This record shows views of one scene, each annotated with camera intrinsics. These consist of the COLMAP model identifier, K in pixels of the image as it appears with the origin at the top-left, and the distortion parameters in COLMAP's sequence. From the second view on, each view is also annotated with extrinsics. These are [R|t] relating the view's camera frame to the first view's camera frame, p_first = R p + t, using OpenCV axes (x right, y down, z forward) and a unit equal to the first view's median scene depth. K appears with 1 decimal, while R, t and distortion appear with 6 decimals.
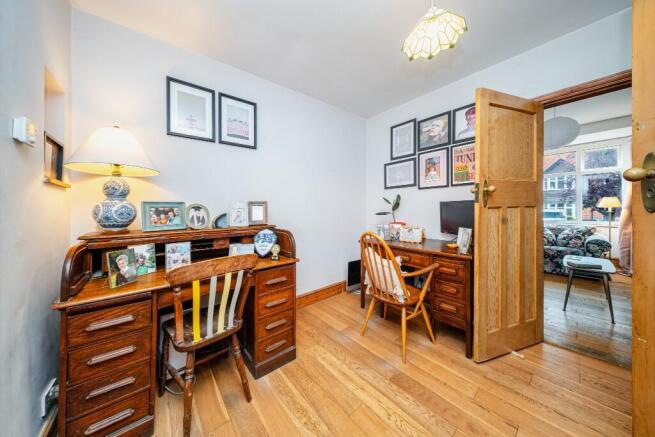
lens RADIAL K [[210.5, 0, 315.3], [0, 210.5, 205.9], [0, 0, 1]] dist [0.000365, -0.000137]
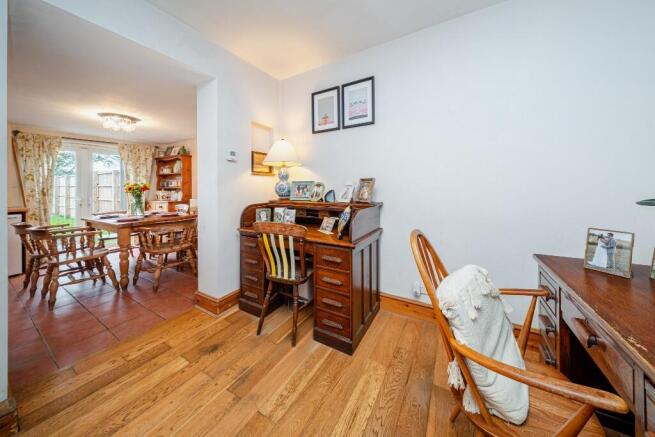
lens RADIAL K [[210.5, 0, 322.4], [0, 210.5, 183.1], [0, 0, 1]] dist [0.000365, -0.000137]
pose [[0.374648, -0.006539, -0.927144, 0.690986], [0.010014, 0.999945, -0.003006, 0.000679], [0.927113, -0.008158, 0.374693, 0.564528]]
